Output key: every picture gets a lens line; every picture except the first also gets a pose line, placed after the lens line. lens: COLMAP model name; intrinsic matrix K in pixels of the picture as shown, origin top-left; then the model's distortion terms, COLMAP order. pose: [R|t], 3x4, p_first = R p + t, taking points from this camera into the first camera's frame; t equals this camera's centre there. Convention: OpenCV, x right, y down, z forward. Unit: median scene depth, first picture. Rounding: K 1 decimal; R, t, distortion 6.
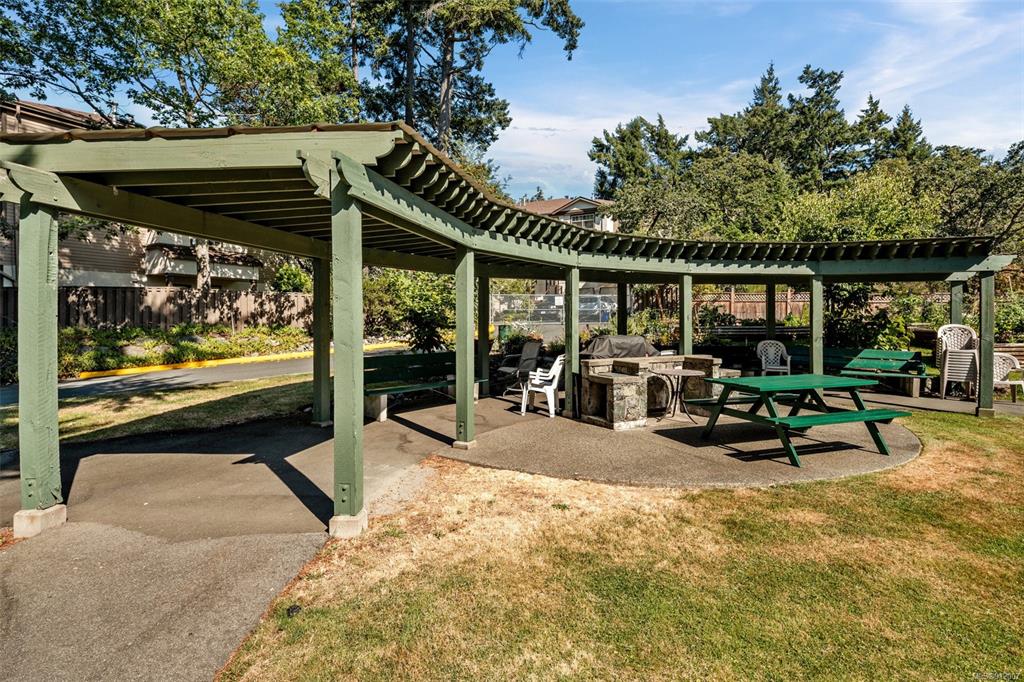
lens RADIAL K [[502.6, 0, 511.7], [0, 502.6, 338.5], [0, 0, 1]] dist [0.007968, -0.003941]
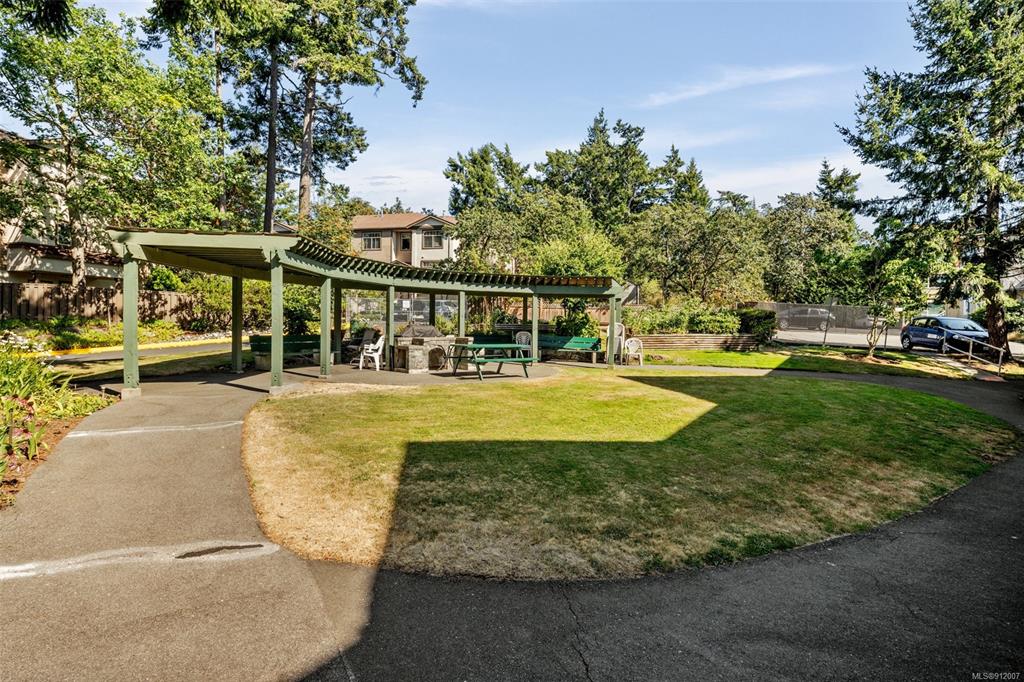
lens RADIAL K [[502.6, 0, 512.1], [0, 502.6, 336.2], [0, 0, 1]] dist [0.007968, -0.003941]
pose [[0.964536, 0.007362, 0.263850, 0.024524], [-0.004180, 0.999912, -0.012616, 0.020142], [-0.263920, 0.011066, 0.964481, -0.289417]]
